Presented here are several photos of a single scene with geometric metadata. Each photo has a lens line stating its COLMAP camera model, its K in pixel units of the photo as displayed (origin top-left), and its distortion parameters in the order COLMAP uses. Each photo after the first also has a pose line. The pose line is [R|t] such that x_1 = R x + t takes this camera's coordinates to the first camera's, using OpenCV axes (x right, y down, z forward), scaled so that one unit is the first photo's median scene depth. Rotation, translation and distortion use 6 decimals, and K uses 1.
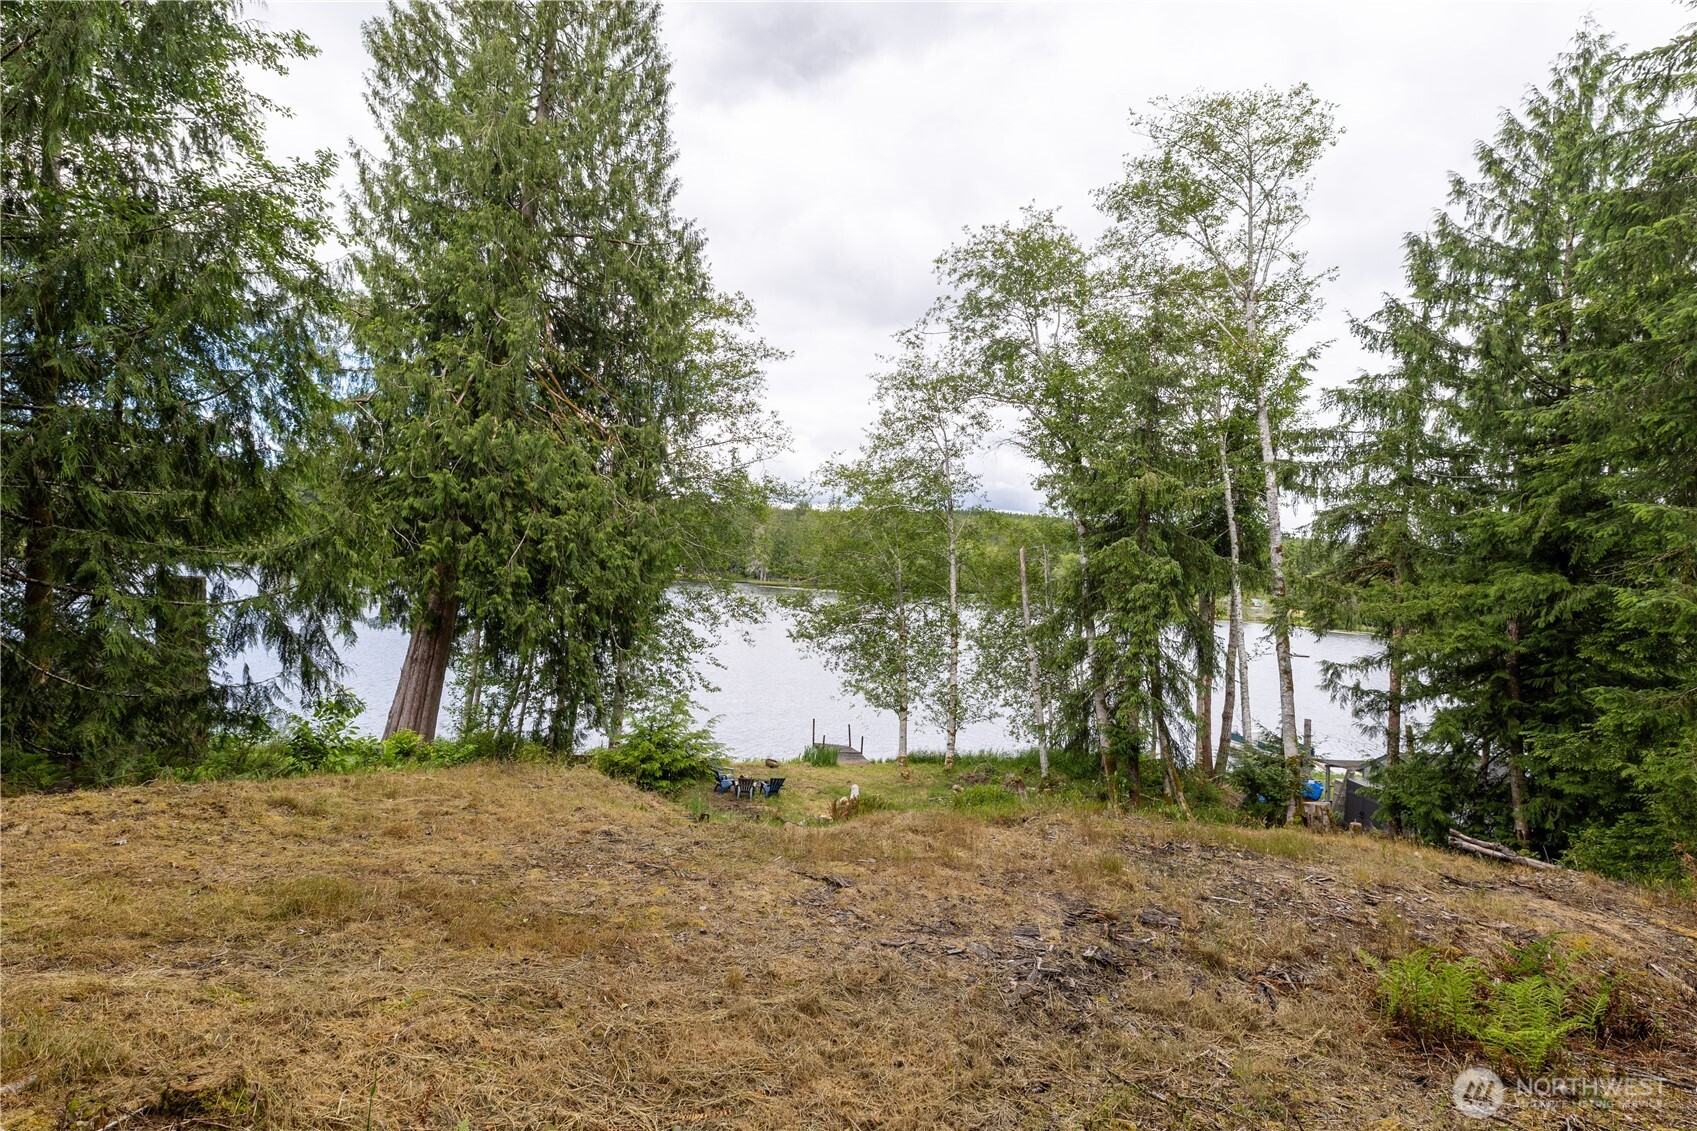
lens RADIAL K [[800.1, 0, 849.9], [0, 800.1, 538.3], [0, 0, 1]] dist [0.000845, -0.000049]
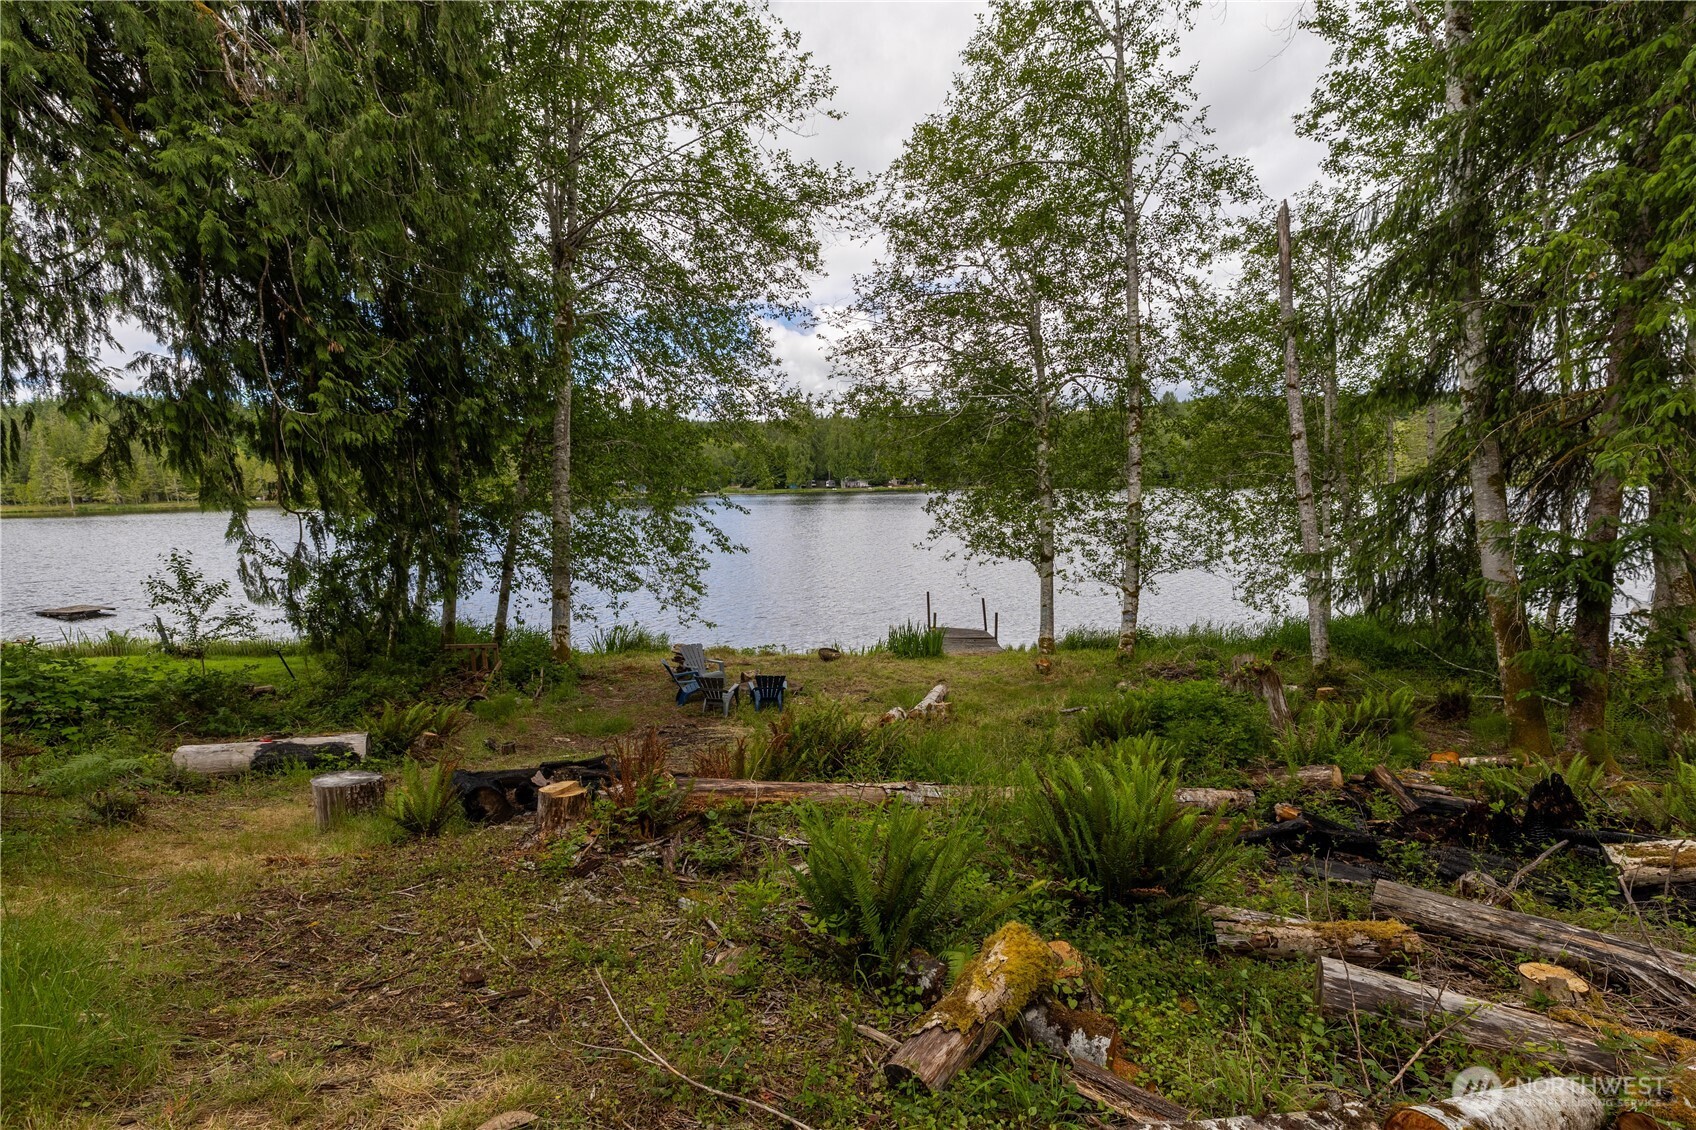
lens RADIAL K [[801.0, 0, 881.5], [0, 801.0, 645.1], [0, 0, 1]] dist [-0.002685, -0.000690]
pose [[0.971367, -0.029046, -0.235801, 0.084347], [0.085560, 0.968673, 0.233137, 0.128145], [0.221642, -0.246637, 0.943422, 0.410184]]
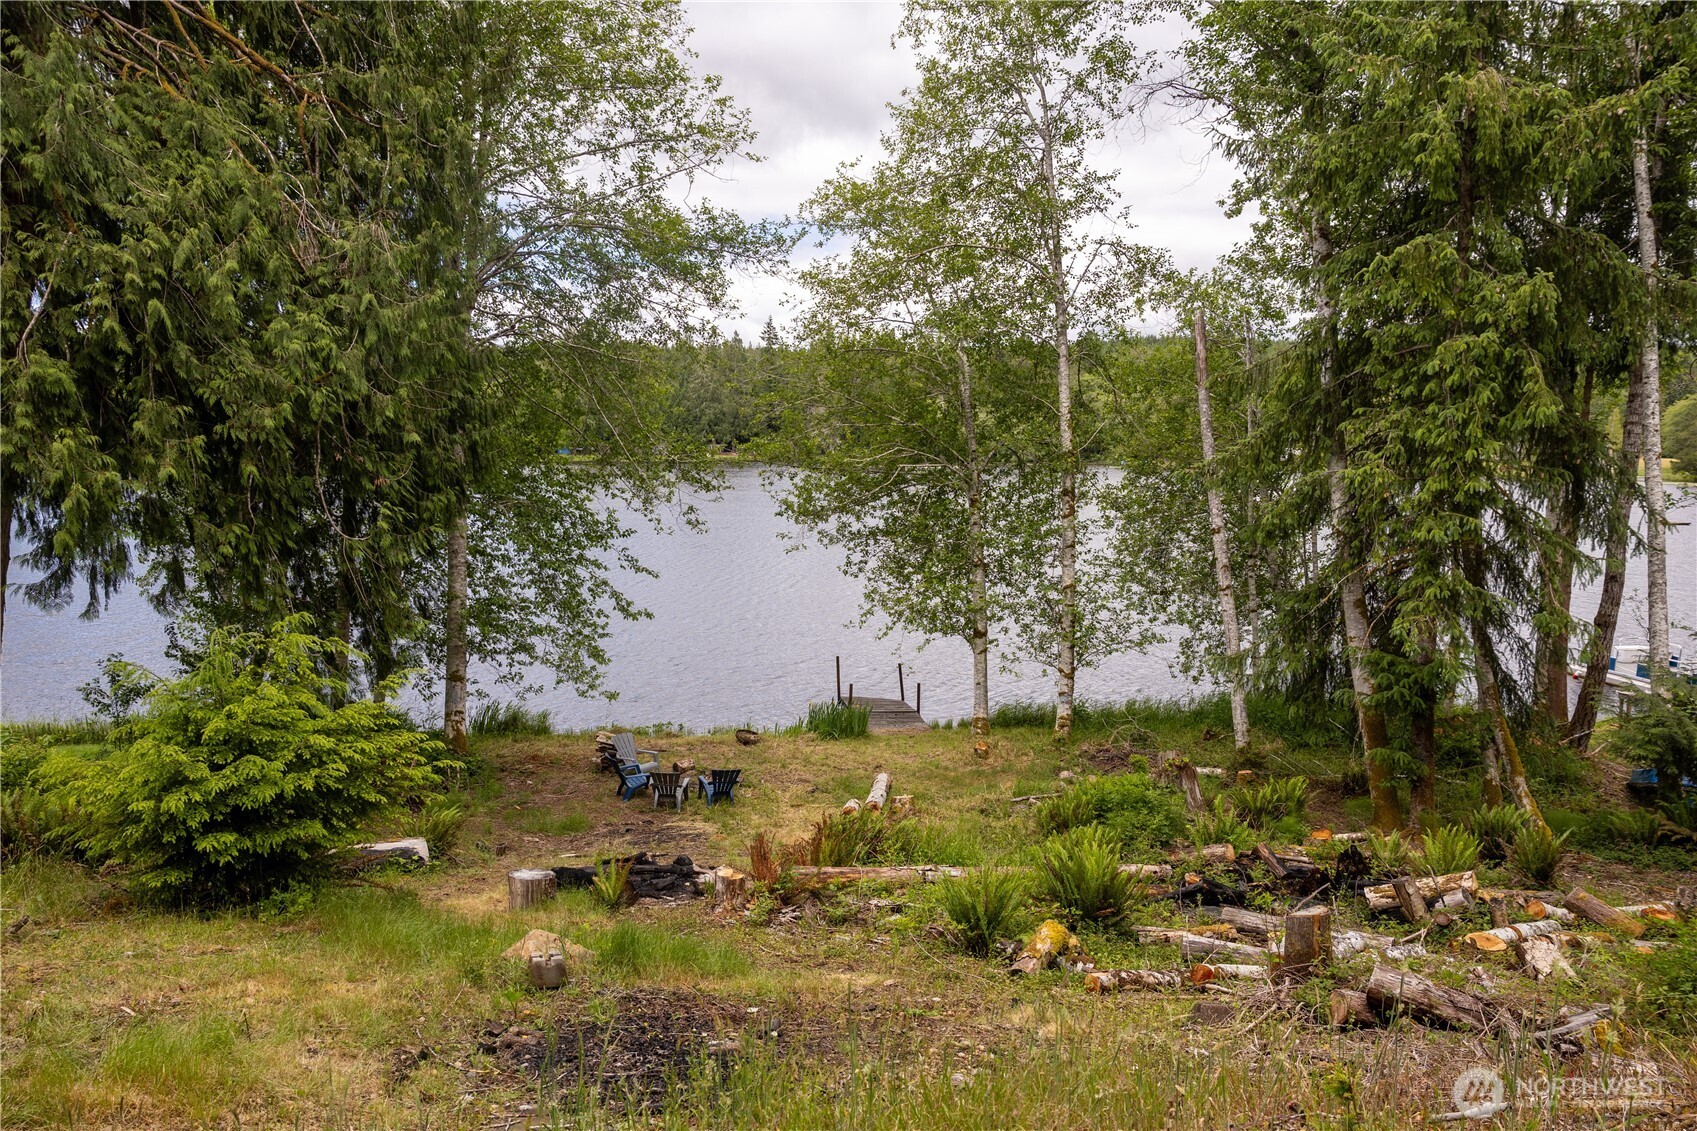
lens RADIAL K [[1160.4, 0, 882.6], [0, 1160.4, 633.6], [0, 0, 1]] dist [-0.021826, 0.001607]
pose [[0.996508, -0.037686, -0.074506, 0.058630], [0.052121, 0.977901, 0.202467, 0.047916], [0.065229, -0.205644, 0.976451, 0.215200]]
